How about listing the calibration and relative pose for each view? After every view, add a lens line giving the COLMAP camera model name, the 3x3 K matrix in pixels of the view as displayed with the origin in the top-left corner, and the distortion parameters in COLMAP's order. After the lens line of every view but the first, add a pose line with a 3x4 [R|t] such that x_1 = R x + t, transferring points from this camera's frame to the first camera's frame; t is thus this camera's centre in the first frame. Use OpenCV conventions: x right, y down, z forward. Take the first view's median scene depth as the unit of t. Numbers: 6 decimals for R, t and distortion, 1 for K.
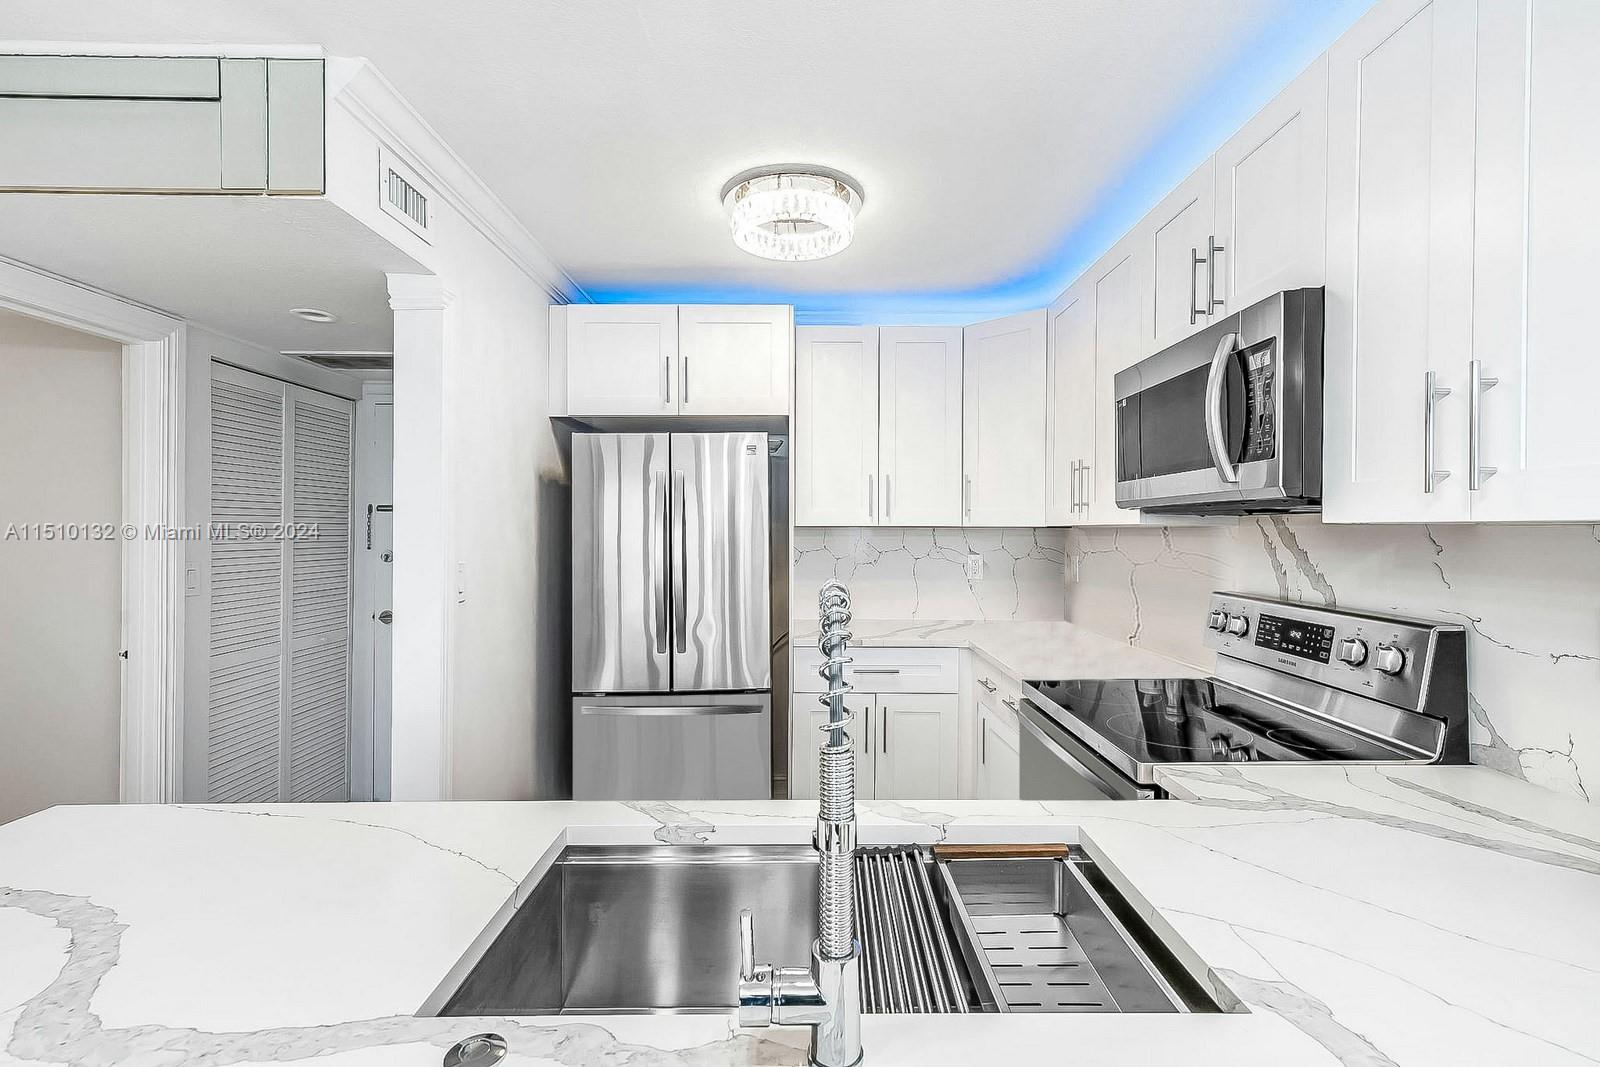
lens RADIAL K [[710.7, 0, 808.0], [0, 710.7, 534.0], [0, 0, 1]] dist [0.000973, -0.002076]
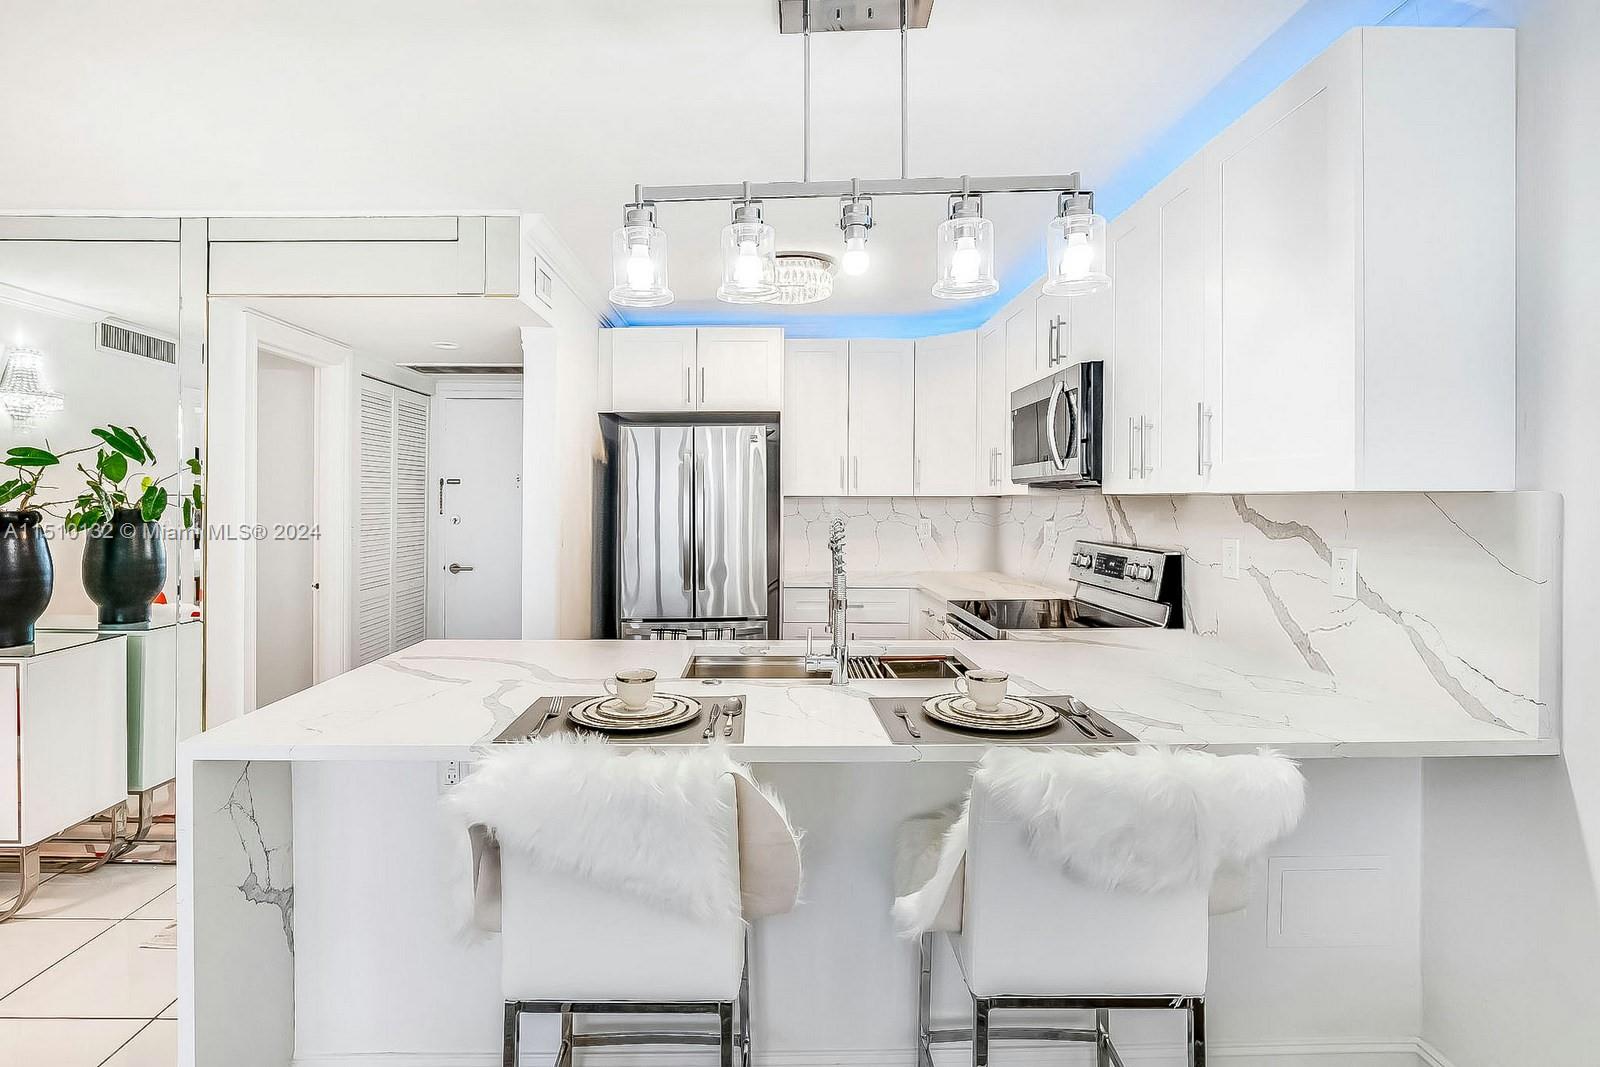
lens RADIAL K [[762.4, 0, 774.0], [0, 762.4, 510.6], [0, 0, 1]] dist [-0.022394, 0.000979]
pose [[0.999975, 0.000074, 0.007039, -0.069588], [-0.000128, 0.999970, 0.007746, 0.007390], [-0.007038, -0.007747, 0.999945, -0.581121]]
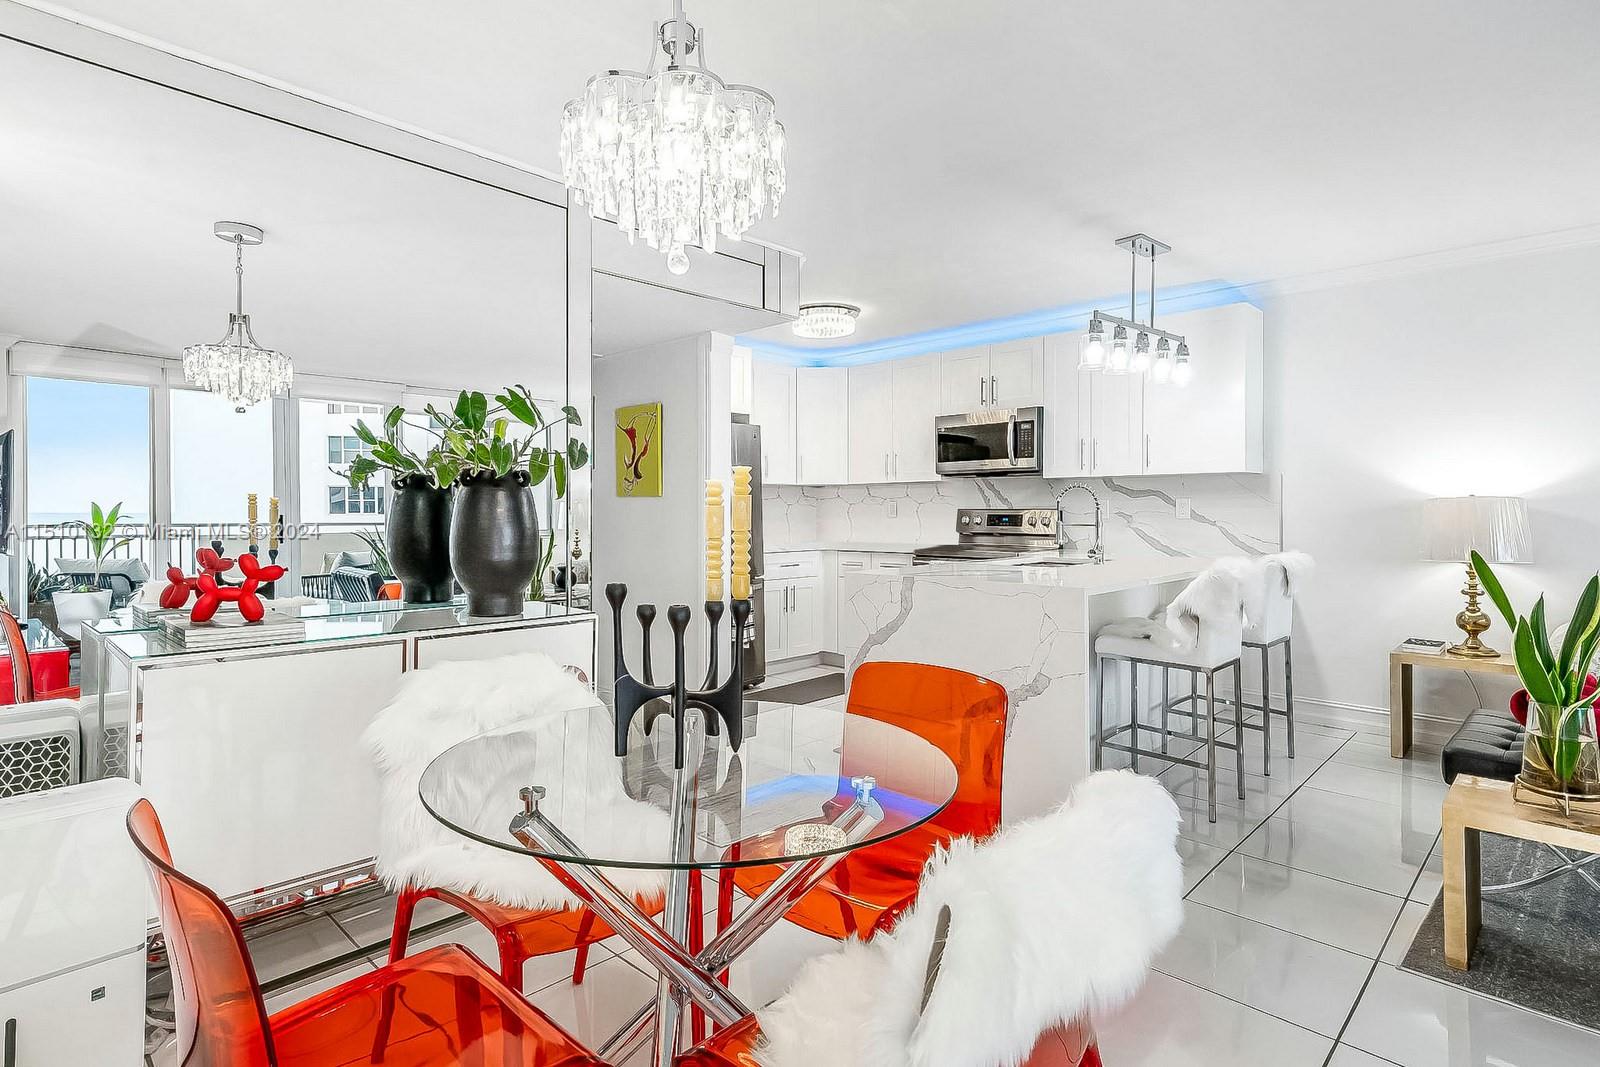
lens RADIAL K [[767.7, 0, 772.4], [0, 767.7, 511.9], [0, 0, 1]] dist [0.001239, -0.001008]
pose [[0.727309, -0.008952, 0.686252, -1.735353], [0.008650, 0.999955, 0.003877, 0.077465], [-0.686255, 0.003116, 0.727354, -0.485048]]
